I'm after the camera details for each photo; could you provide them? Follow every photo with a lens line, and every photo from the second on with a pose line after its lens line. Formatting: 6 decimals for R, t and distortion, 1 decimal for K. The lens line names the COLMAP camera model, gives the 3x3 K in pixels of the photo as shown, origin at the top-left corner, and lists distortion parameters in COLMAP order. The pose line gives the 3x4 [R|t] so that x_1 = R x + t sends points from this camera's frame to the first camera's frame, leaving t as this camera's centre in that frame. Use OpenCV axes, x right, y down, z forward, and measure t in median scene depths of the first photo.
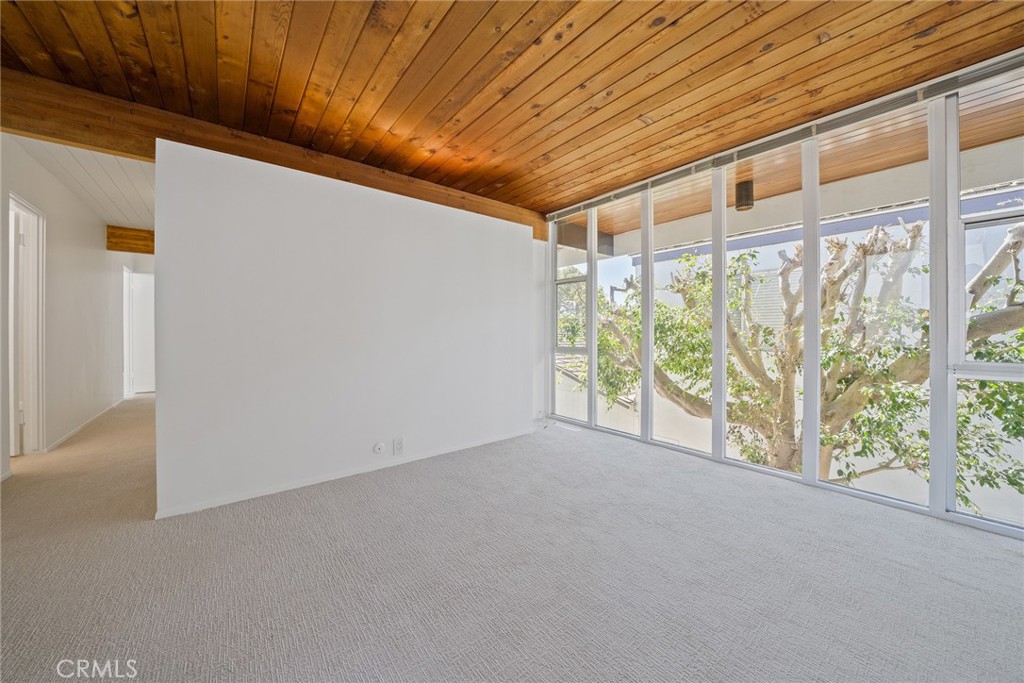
lens RADIAL K [[362.6, 0, 512.0], [0, 362.6, 341.5], [0, 0, 1]] dist [0.000800, 0.000021]
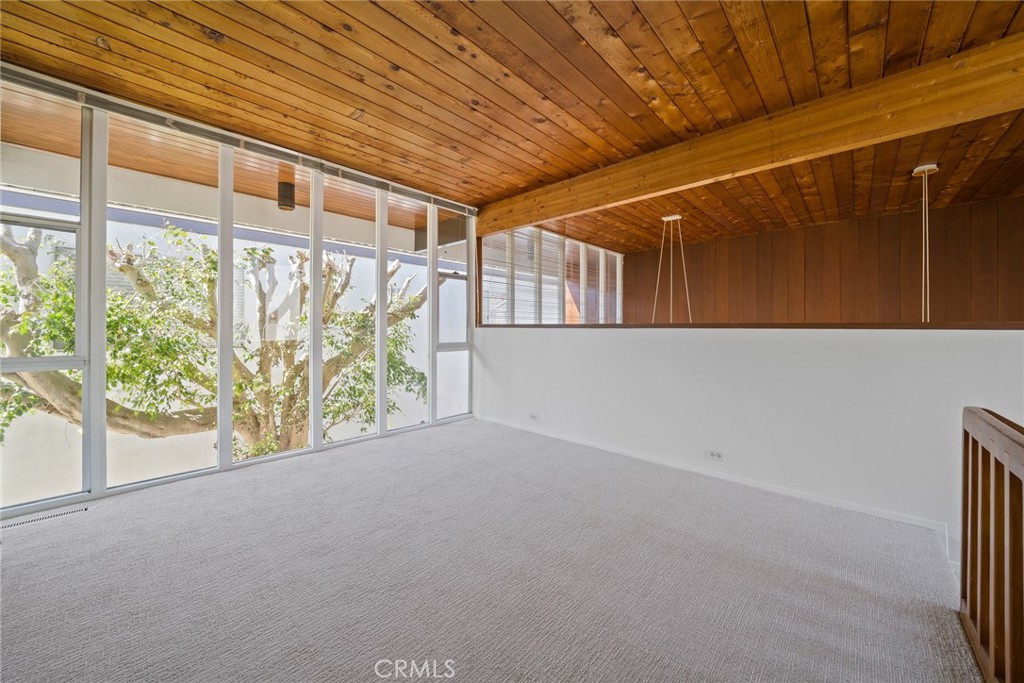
lens RADIAL K [[355.3, 0, 512.3], [0, 355.3, 326.0], [0, 0, 1]] dist [-0.000136, -0.000023]
pose [[-0.111006, 0.005266, 0.993806, -0.510162], [0.030412, 0.999536, -0.001900, -0.005687], [-0.993354, 0.030013, -0.111114, 0.542775]]
